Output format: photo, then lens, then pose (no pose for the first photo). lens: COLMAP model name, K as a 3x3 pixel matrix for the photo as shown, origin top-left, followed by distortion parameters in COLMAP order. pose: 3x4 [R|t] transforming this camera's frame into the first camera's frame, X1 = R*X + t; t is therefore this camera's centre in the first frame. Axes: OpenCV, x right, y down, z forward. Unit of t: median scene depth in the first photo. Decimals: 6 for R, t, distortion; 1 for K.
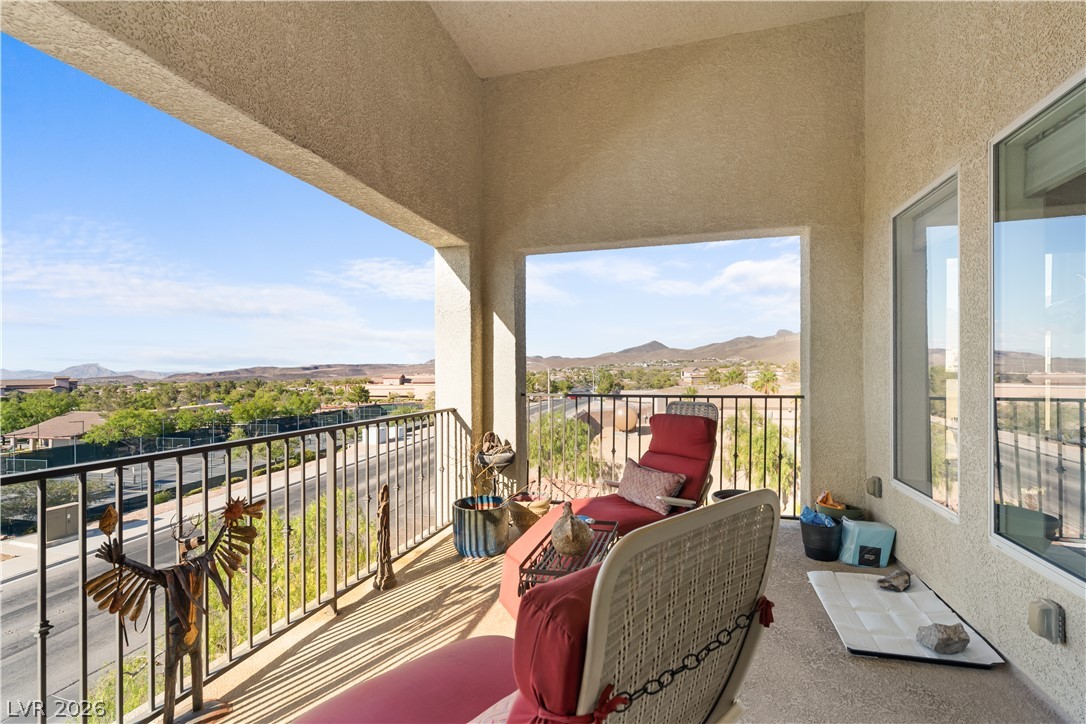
lens RADIAL K [[496.7, 0, 542.8], [0, 496.7, 368.1], [0, 0, 1]] dist [0.002393, 0.000700]
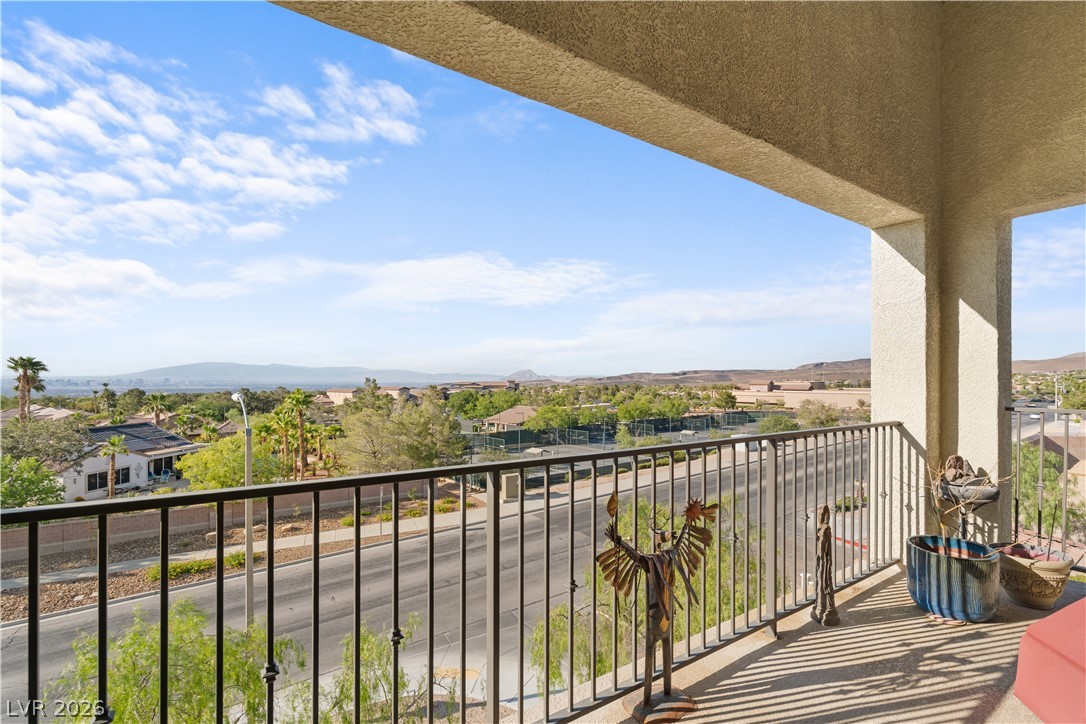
lens RADIAL K [[496.7, 0, 556.2], [0, 496.7, 373.8], [0, 0, 1]] dist [0.002393, 0.000700]
pose [[0.780879, 0.001154, -0.624681, -0.136873], [-0.001504, 0.999999, -0.000034, 0.003947], [0.624680, 0.000966, 0.780880, 0.016451]]
